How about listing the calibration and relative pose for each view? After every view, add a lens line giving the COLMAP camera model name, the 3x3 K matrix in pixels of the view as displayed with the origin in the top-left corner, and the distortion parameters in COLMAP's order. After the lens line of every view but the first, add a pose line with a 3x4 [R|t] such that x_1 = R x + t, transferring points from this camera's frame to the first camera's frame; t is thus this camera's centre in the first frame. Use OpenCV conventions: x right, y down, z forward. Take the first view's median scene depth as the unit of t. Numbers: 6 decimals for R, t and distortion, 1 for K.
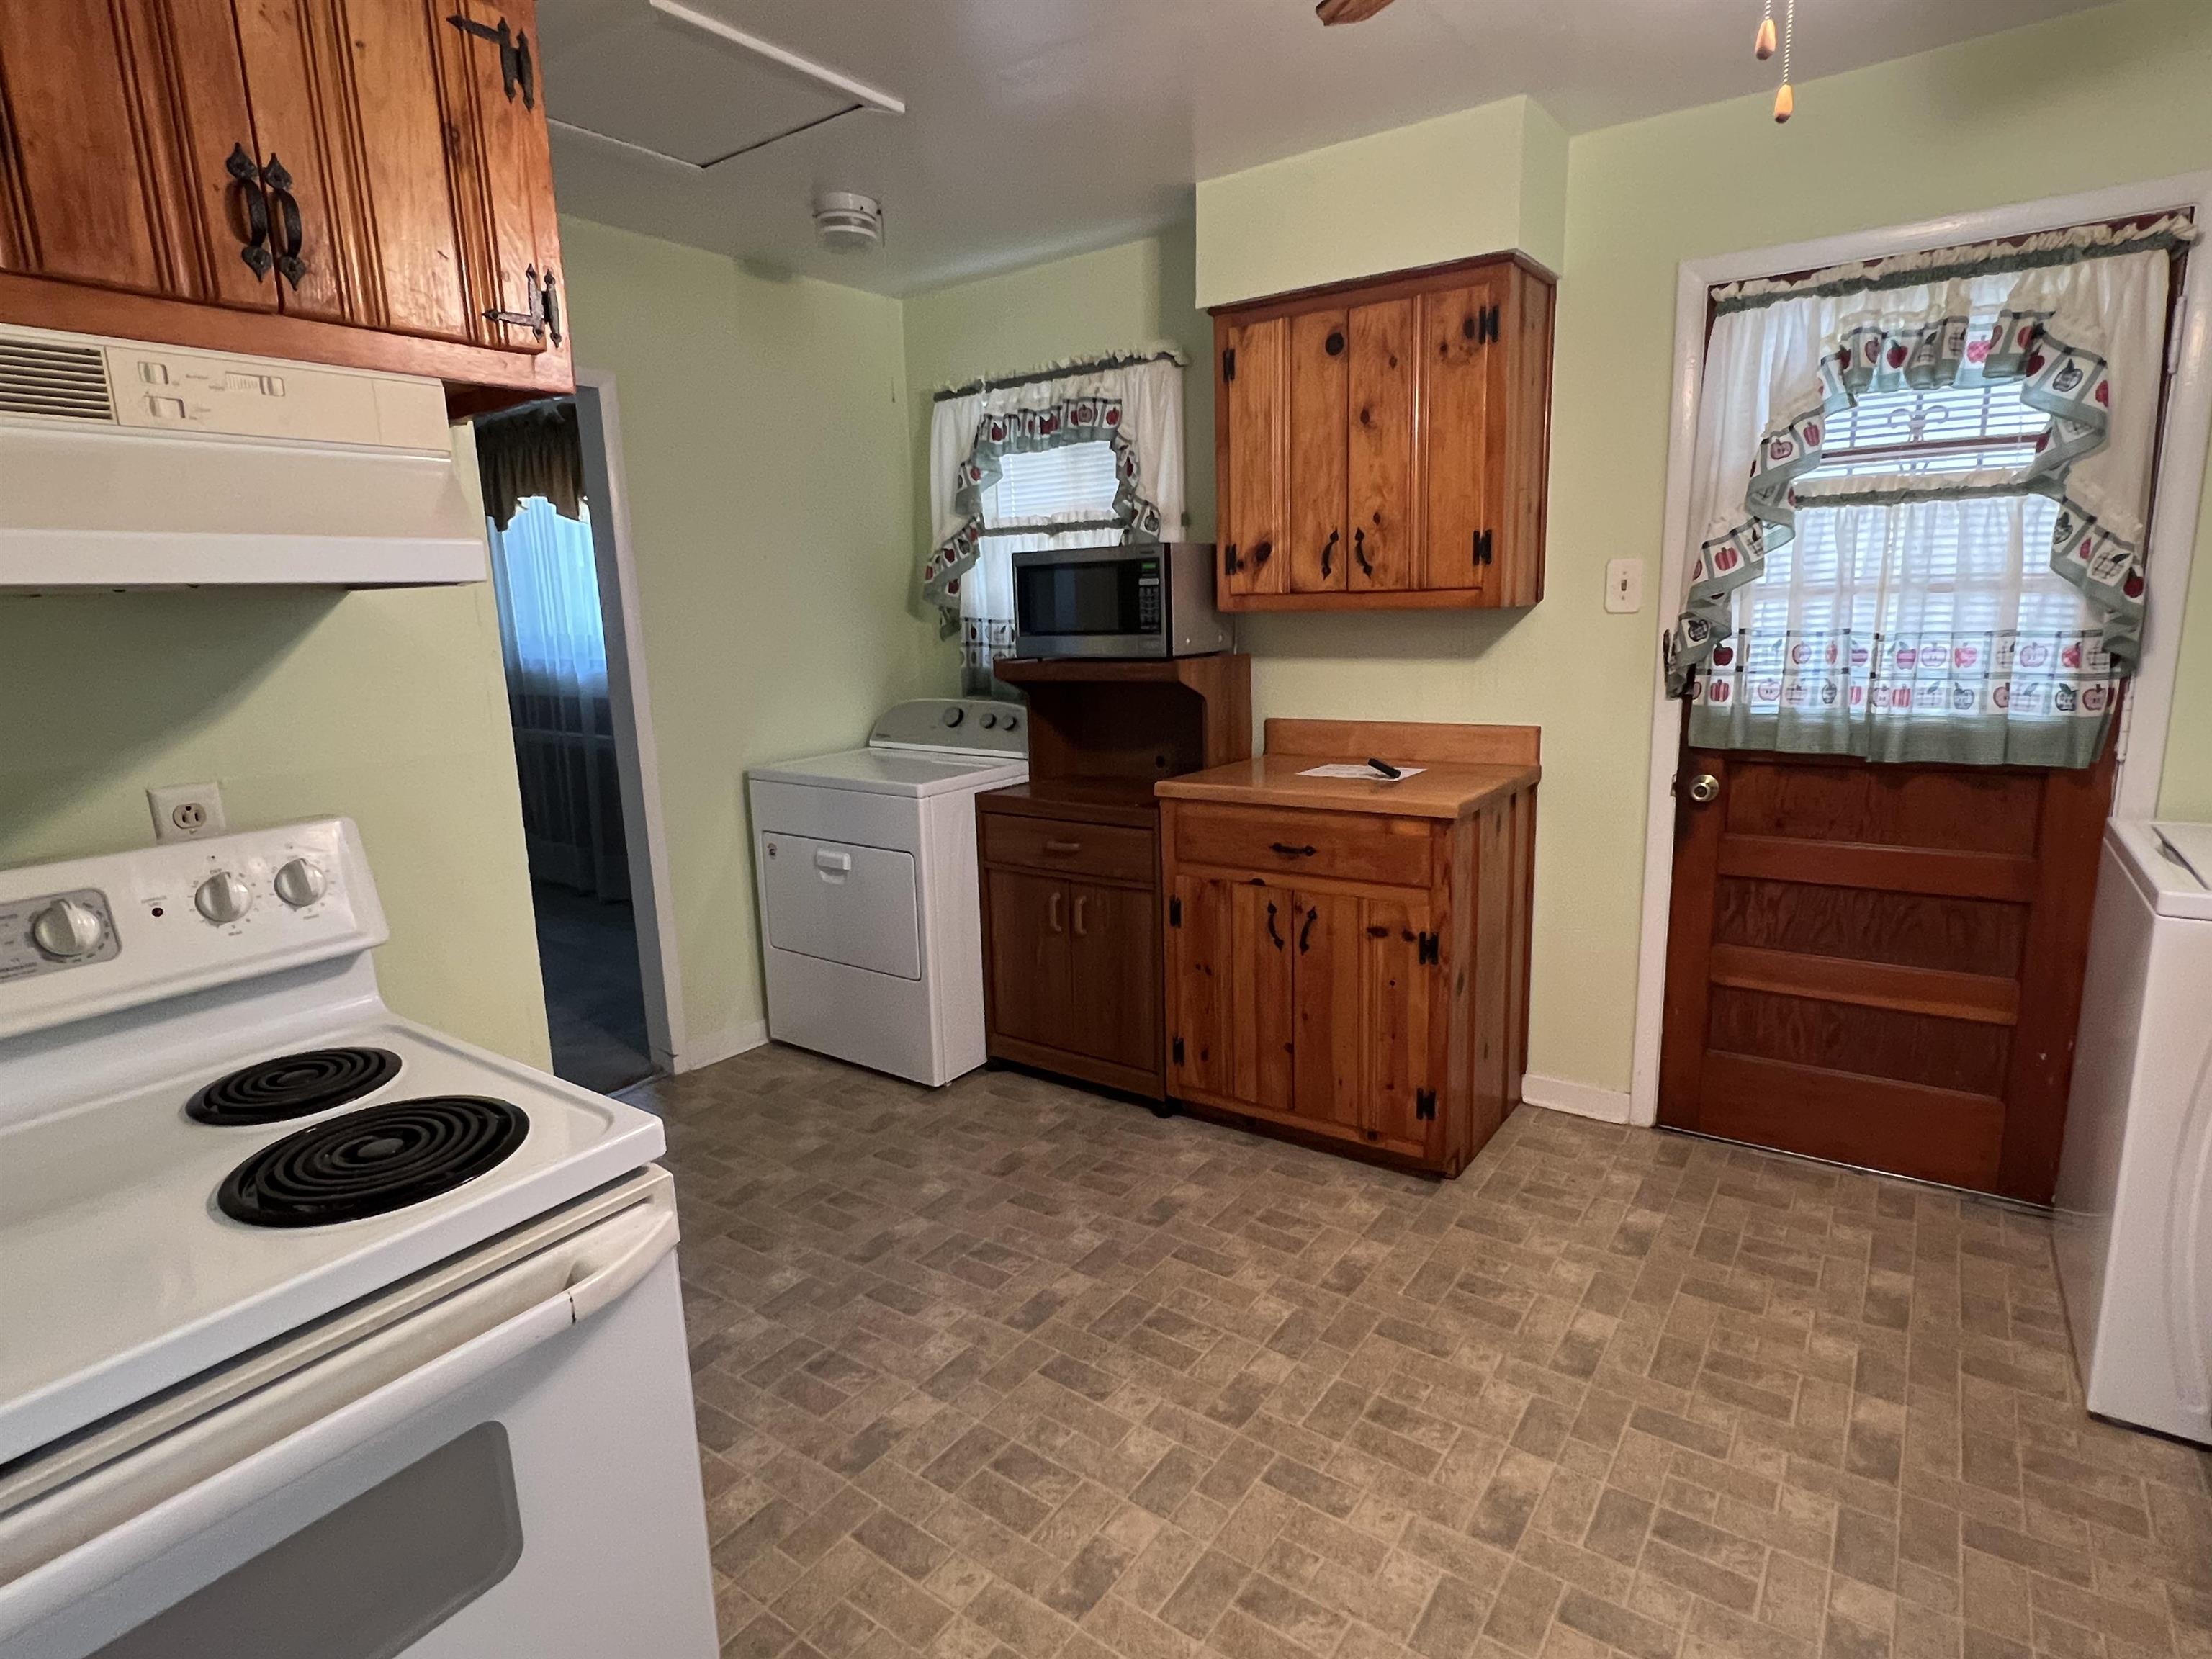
lens RADIAL K [[1167.4, 0, 1097.1], [0, 1167.4, 828.5], [0, 0, 1]] dist [0.000632, -0.000520]
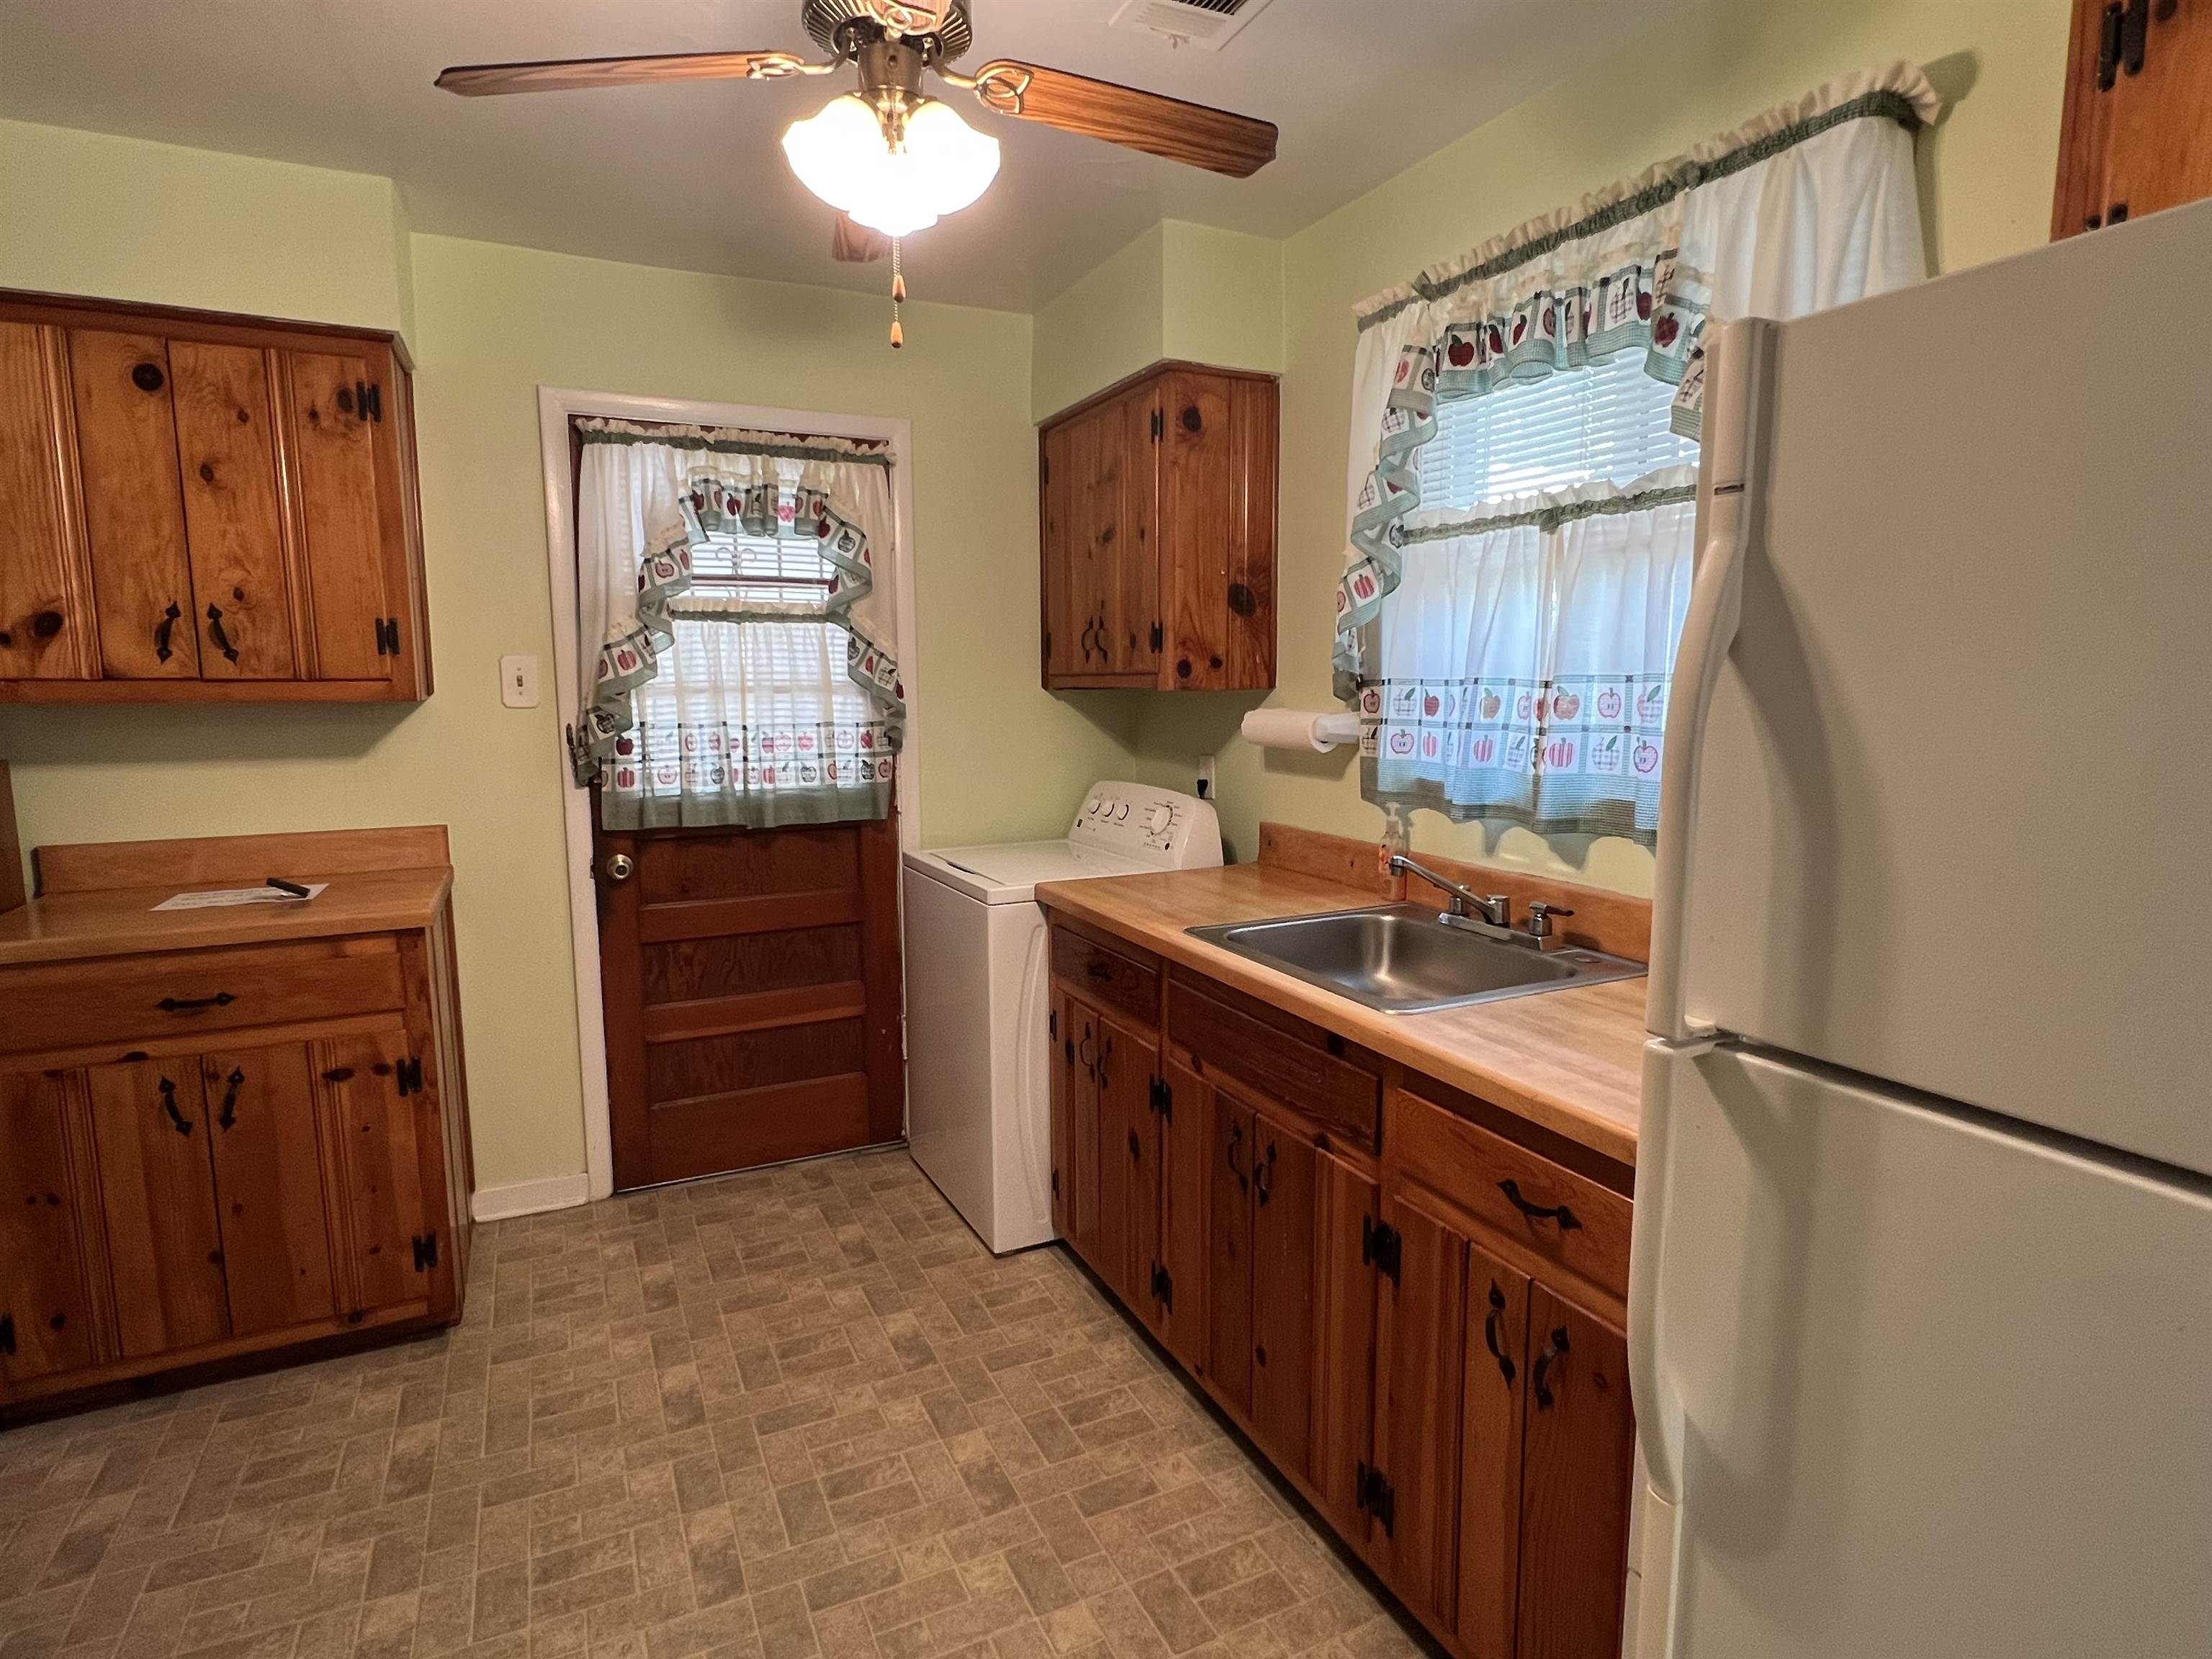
lens RADIAL K [[1167.4, 0, 1095.3], [0, 1167.4, 831.0], [0, 0, 1]] dist [0.000632, -0.000520]
pose [[0.487678, -0.084812, 0.868894, -0.220683], [0.156637, 0.987620, 0.008486, -0.008217], [-0.858857, 0.131962, 0.494925, 0.080524]]
